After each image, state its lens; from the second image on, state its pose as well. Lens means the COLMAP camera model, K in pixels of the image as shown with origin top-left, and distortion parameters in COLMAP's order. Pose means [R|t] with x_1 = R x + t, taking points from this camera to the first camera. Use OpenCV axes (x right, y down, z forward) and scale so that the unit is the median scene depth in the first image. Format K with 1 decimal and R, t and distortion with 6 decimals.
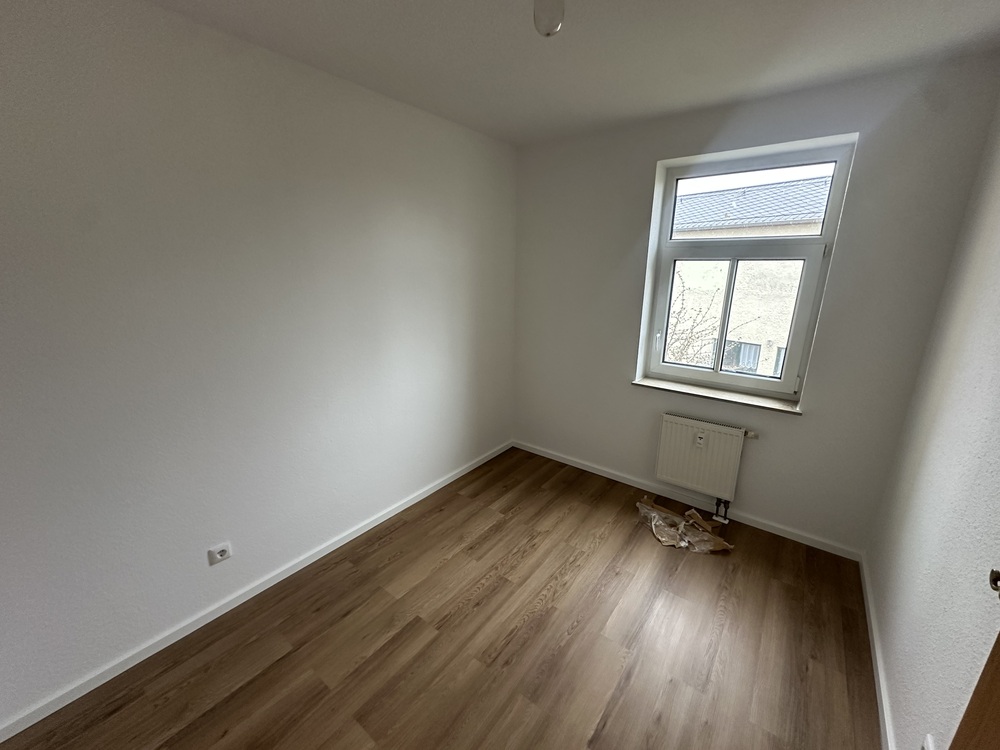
lens RADIAL K [[400.2, 0, 494.9], [0, 400.2, 380.4], [0, 0, 1]] dist [-0.001197, 0.000657]
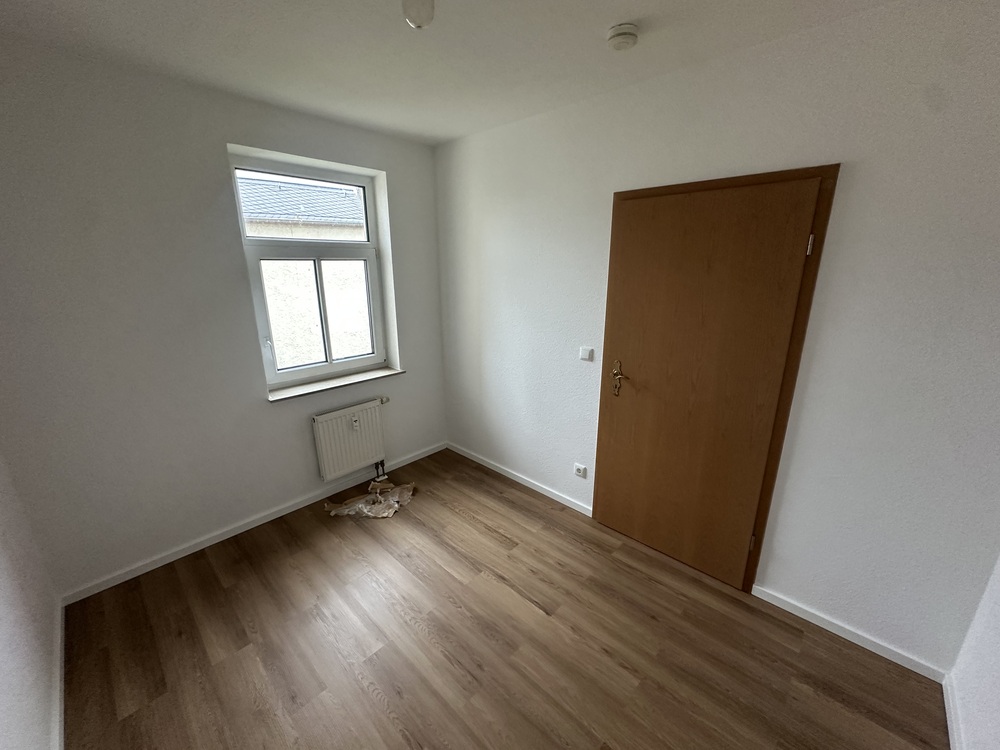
lens RADIAL K [[400.2, 0, 499.3], [0, 400.2, 381.3], [0, 0, 1]] dist [-0.001197, 0.000657]
pose [[0.091270, -0.285641, 0.953981, -0.480990], [0.284239, 0.925599, 0.249949, -0.123238], [-0.954399, 0.248345, 0.165670, 0.415648]]
